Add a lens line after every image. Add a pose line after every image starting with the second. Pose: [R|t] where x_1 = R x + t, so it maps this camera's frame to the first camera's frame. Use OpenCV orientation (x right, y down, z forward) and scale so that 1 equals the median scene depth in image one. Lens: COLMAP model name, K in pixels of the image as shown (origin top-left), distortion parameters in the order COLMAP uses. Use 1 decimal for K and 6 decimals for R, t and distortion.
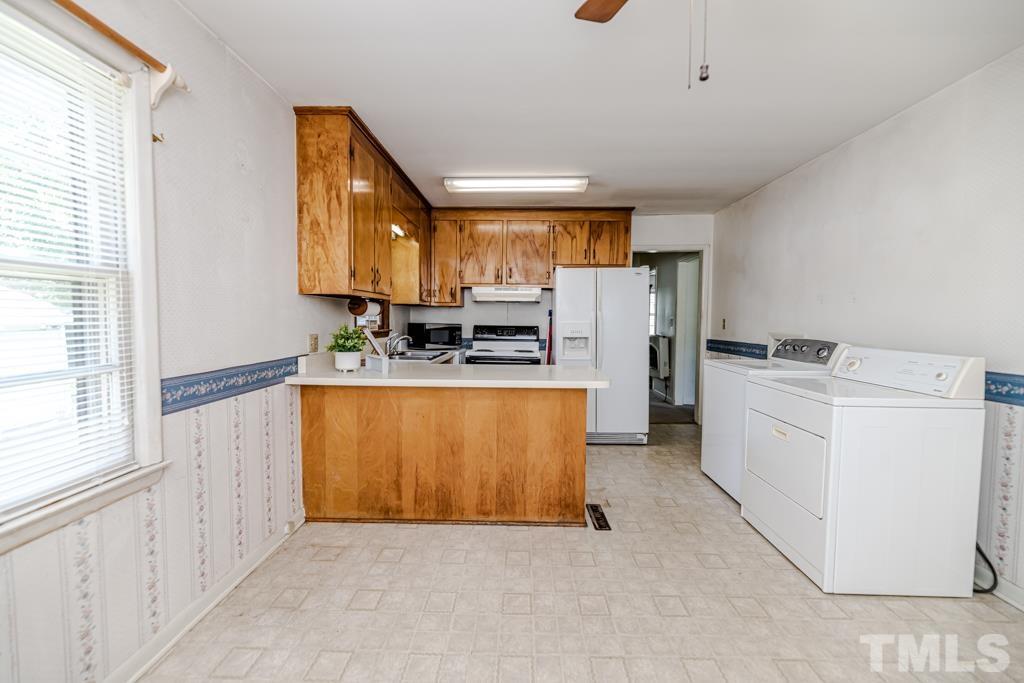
lens RADIAL K [[409.9, 0, 515.8], [0, 409.9, 337.1], [0, 0, 1]] dist [0.002299, -0.001272]
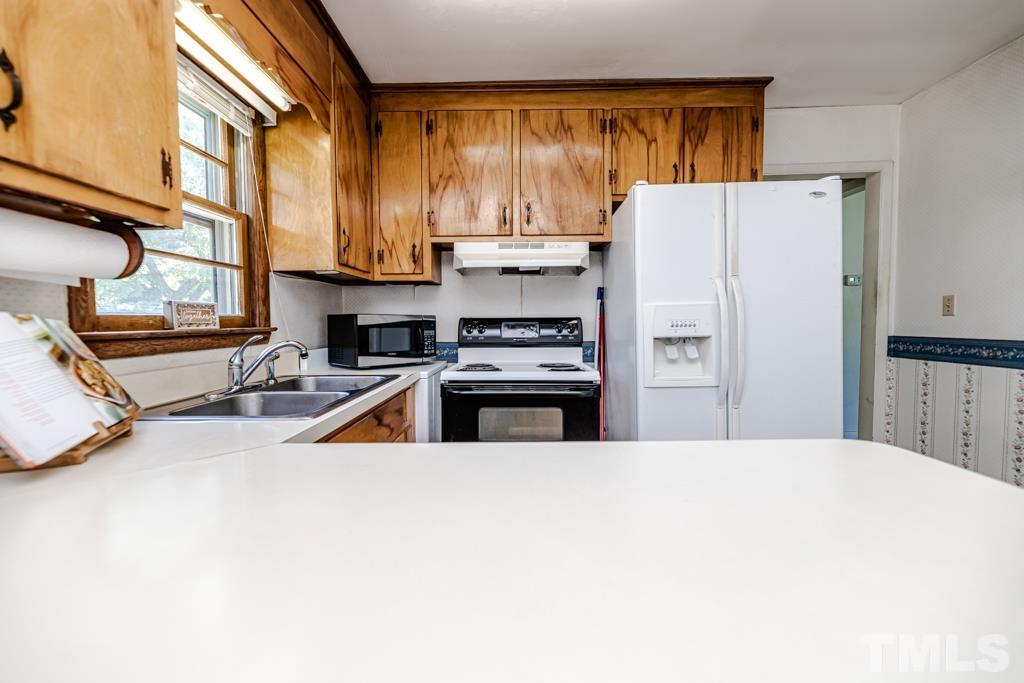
lens RADIAL K [[409.9, 0, 512.9], [0, 409.9, 338.1], [0, 0, 1]] dist [0.002299, -0.001272]
pose [[0.999476, -0.019146, 0.026107, -0.048855], [0.019345, 0.999786, -0.007365, 0.002401], [-0.025961, 0.007866, 0.999632, 0.488613]]
